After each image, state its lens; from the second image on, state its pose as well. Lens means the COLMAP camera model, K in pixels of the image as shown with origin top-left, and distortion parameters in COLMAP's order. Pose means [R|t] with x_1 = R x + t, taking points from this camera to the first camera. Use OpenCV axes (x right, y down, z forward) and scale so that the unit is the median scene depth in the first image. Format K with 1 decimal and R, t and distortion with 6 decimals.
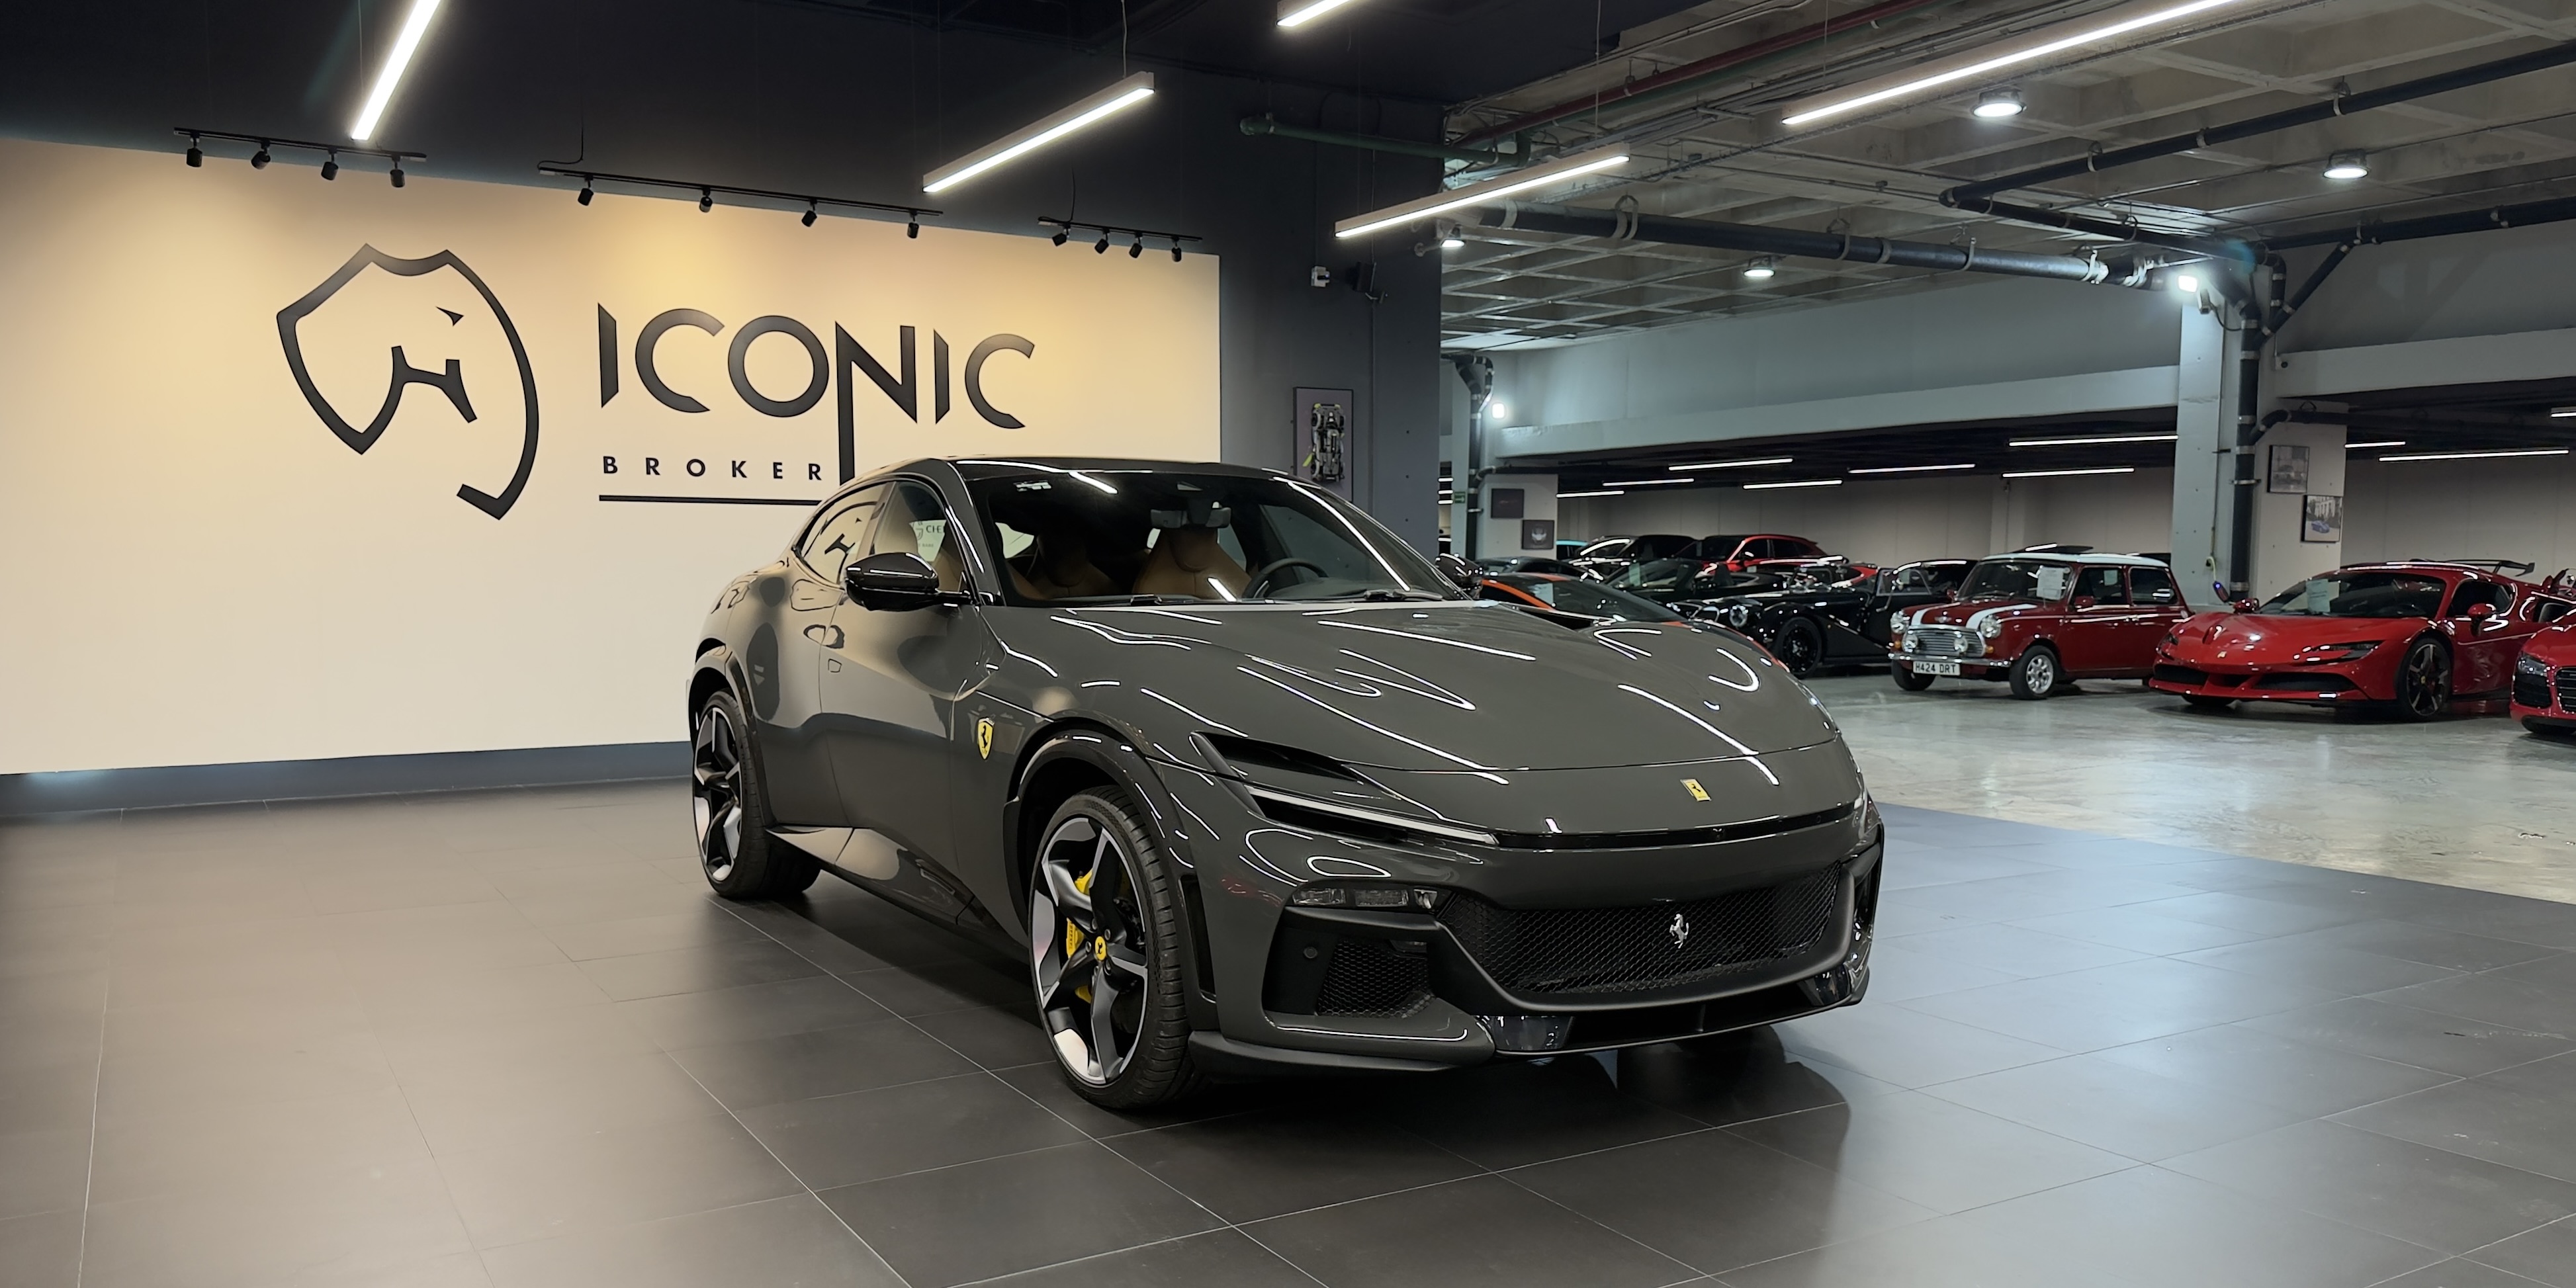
lens RADIAL K [[1937.1, 0, 1284.4], [0, 1937.1, 756.8], [0, 0, 1]] dist [0.224285, -0.334304]
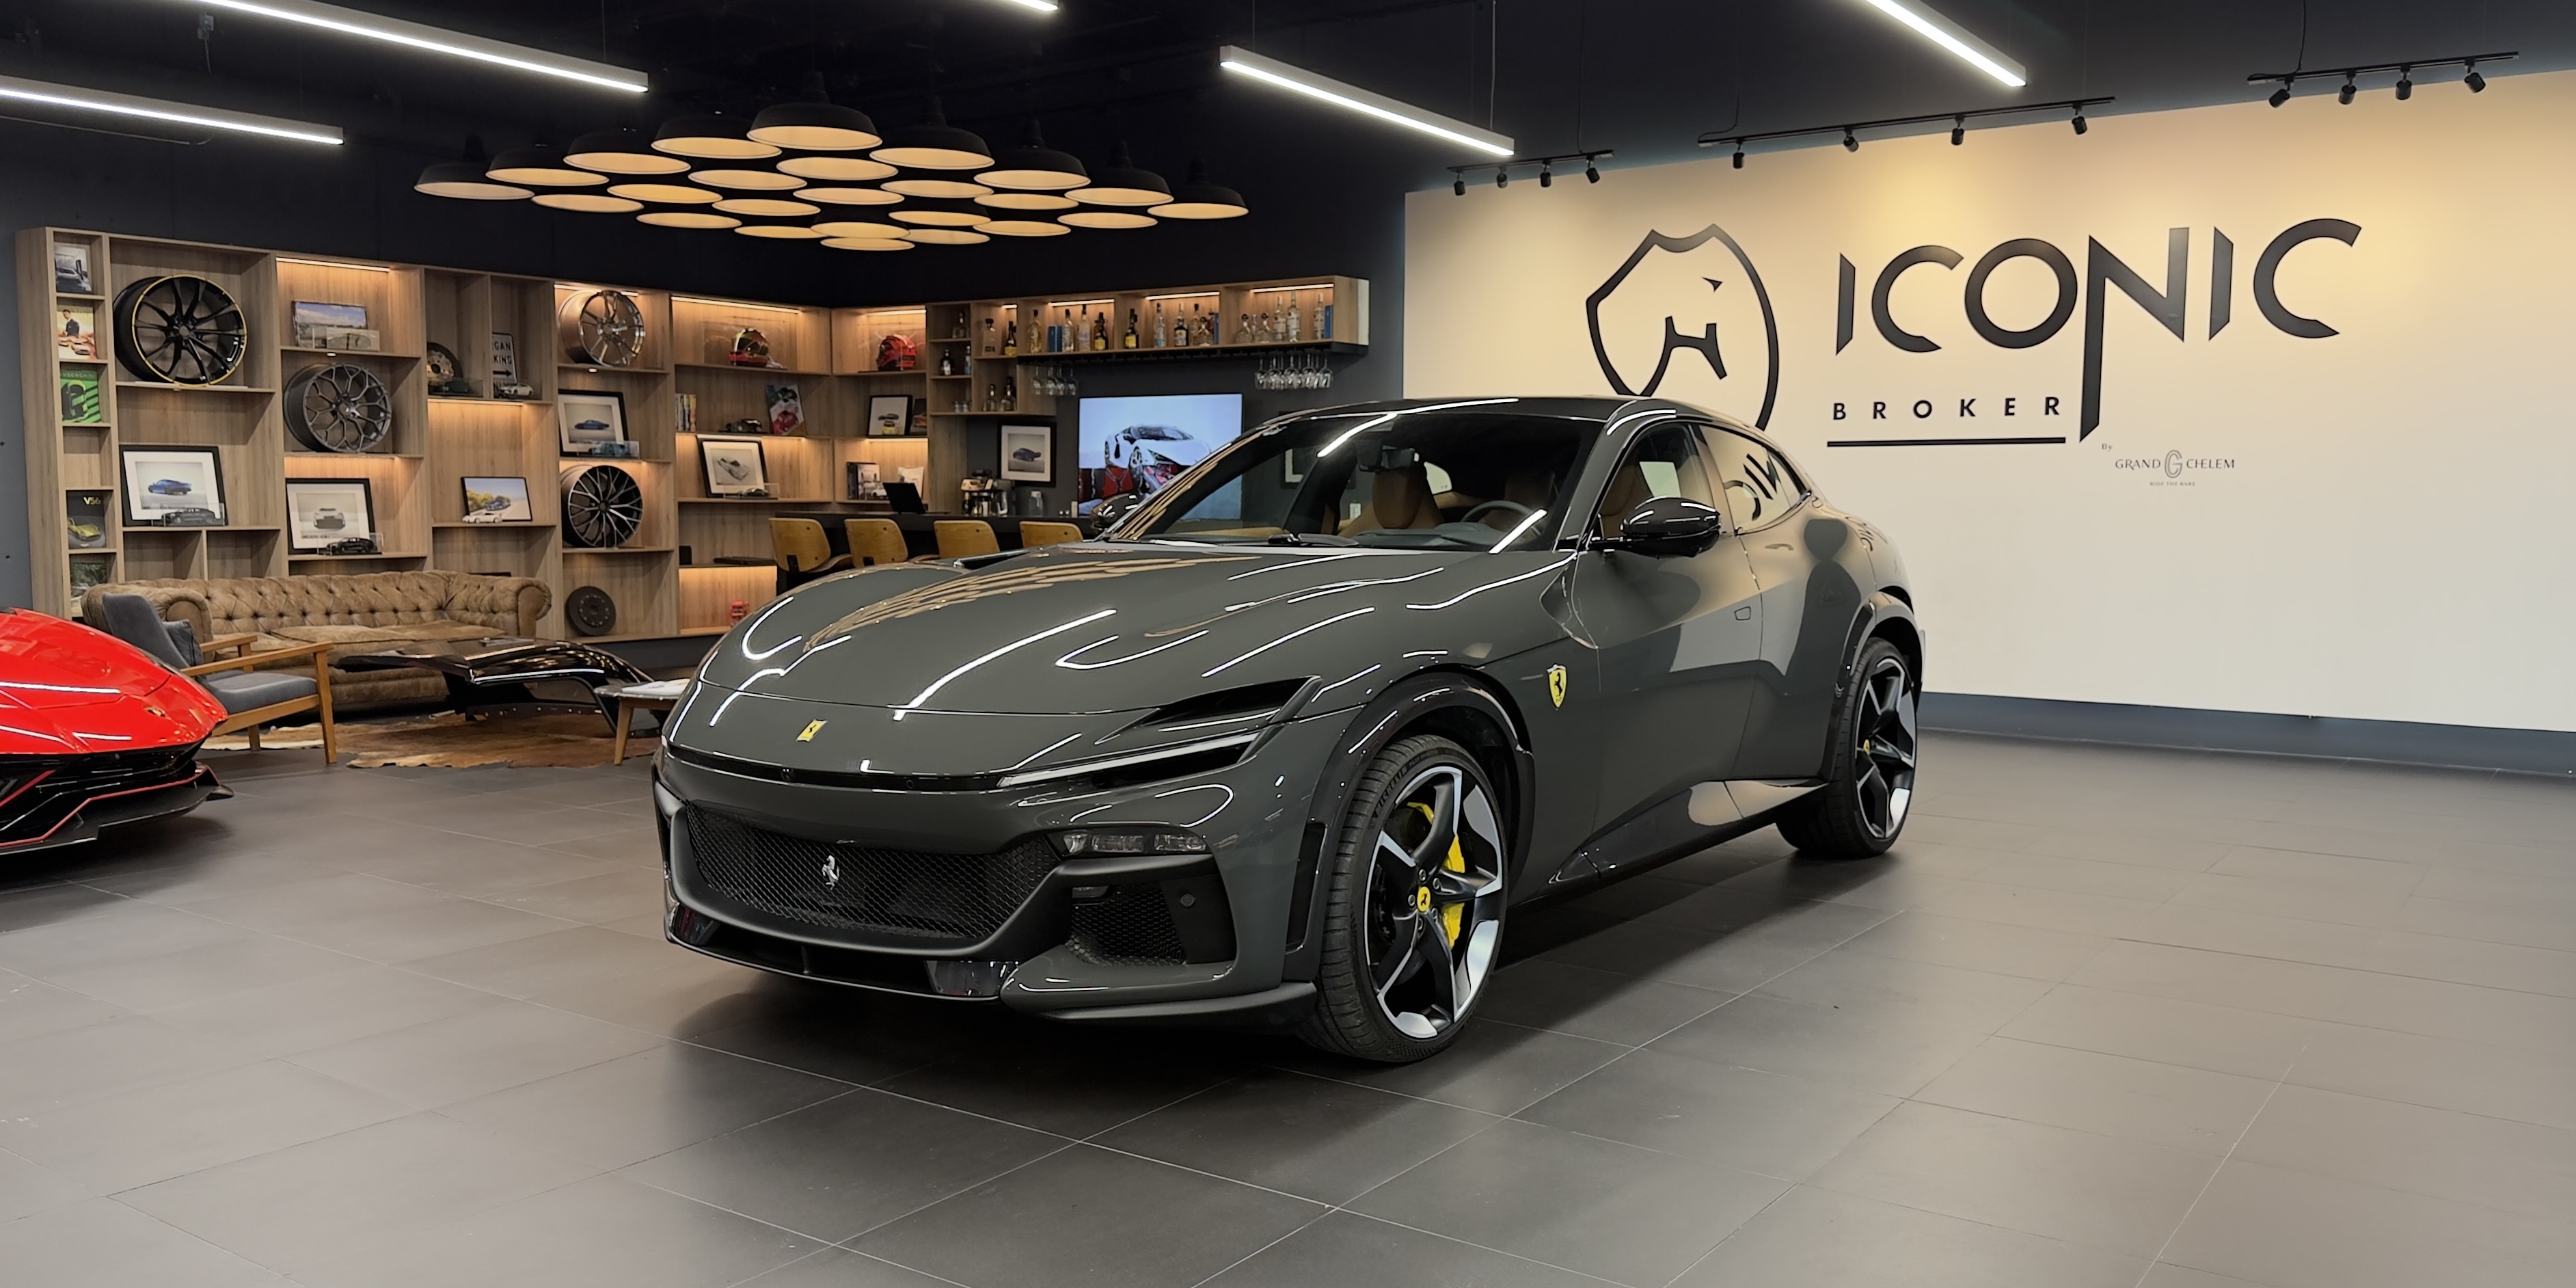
lens RADIAL K [[2007.7, 0, 1335.8], [0, 2007.7, 700.2], [0, 0, 1]] dist [0.186399, -0.227546]
pose [[0.424108, 0.098066, -0.900286, 0.475418], [-0.103322, 0.992868, 0.059478, -0.032778], [0.899698, 0.067794, 0.431216, 0.305156]]
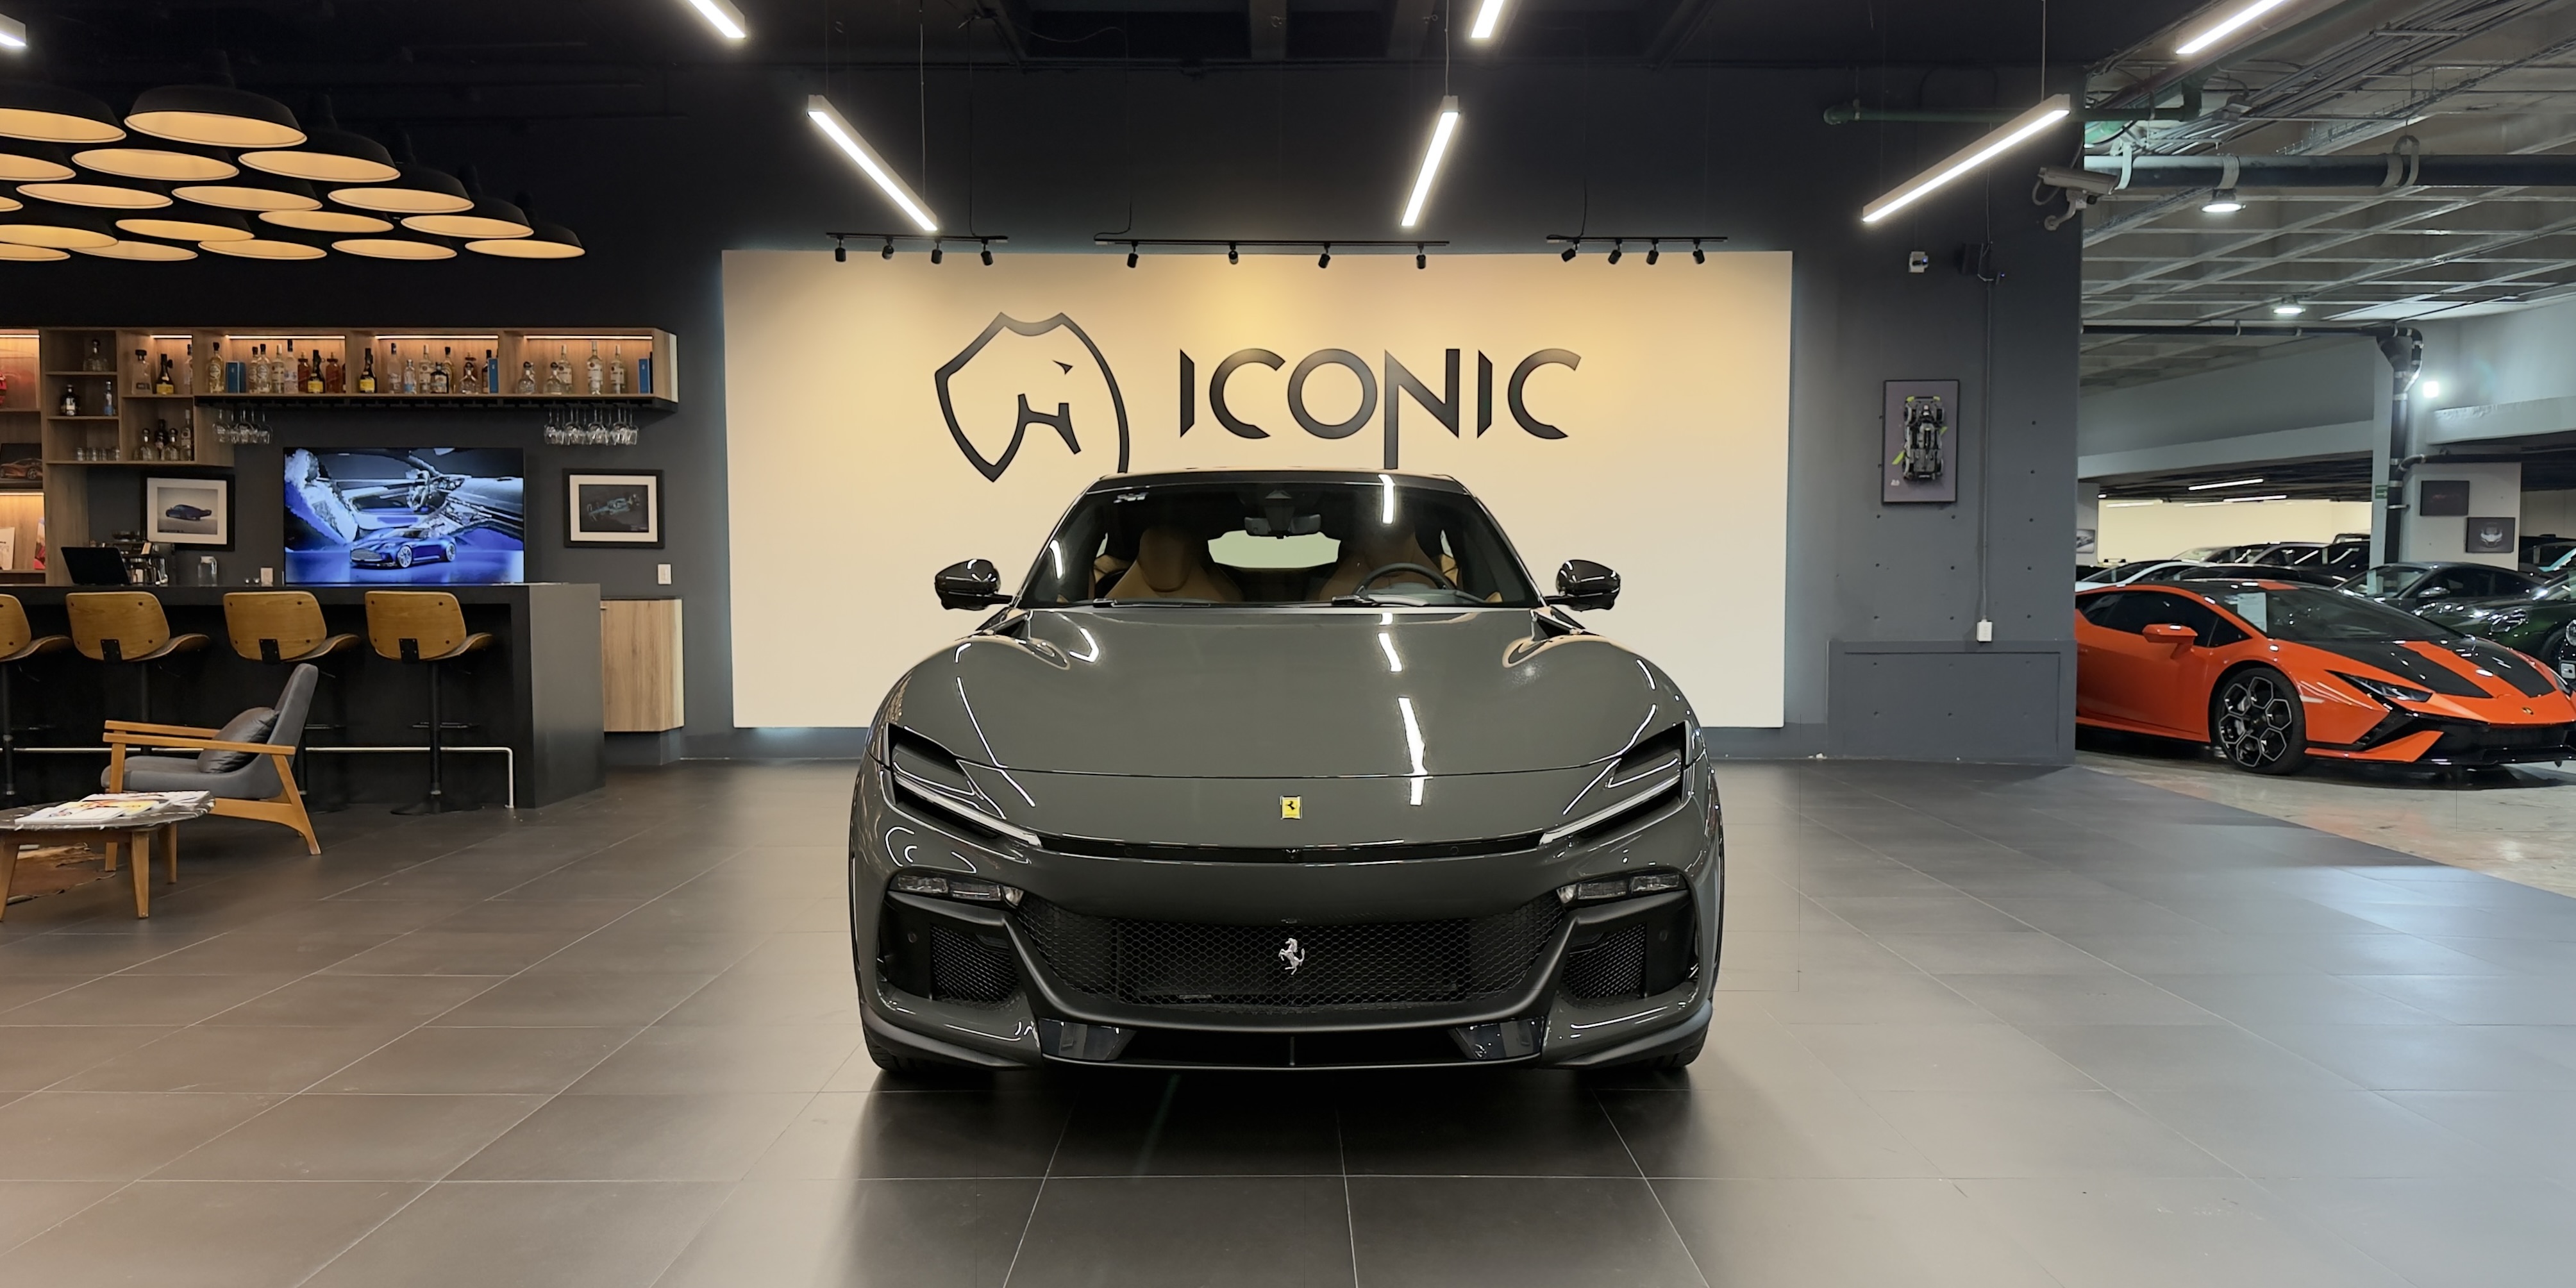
lens RADIAL K [[1861.9, 0, 1295.1], [0, 1861.9, 678.7], [0, 0, 1]] dist [0.223320, -0.285896]
pose [[0.864039, 0.033549, -0.502305, 0.253109], [-0.054419, 0.998155, -0.026943, -0.007701], [0.500474, 0.050615, 0.864271, 0.085320]]
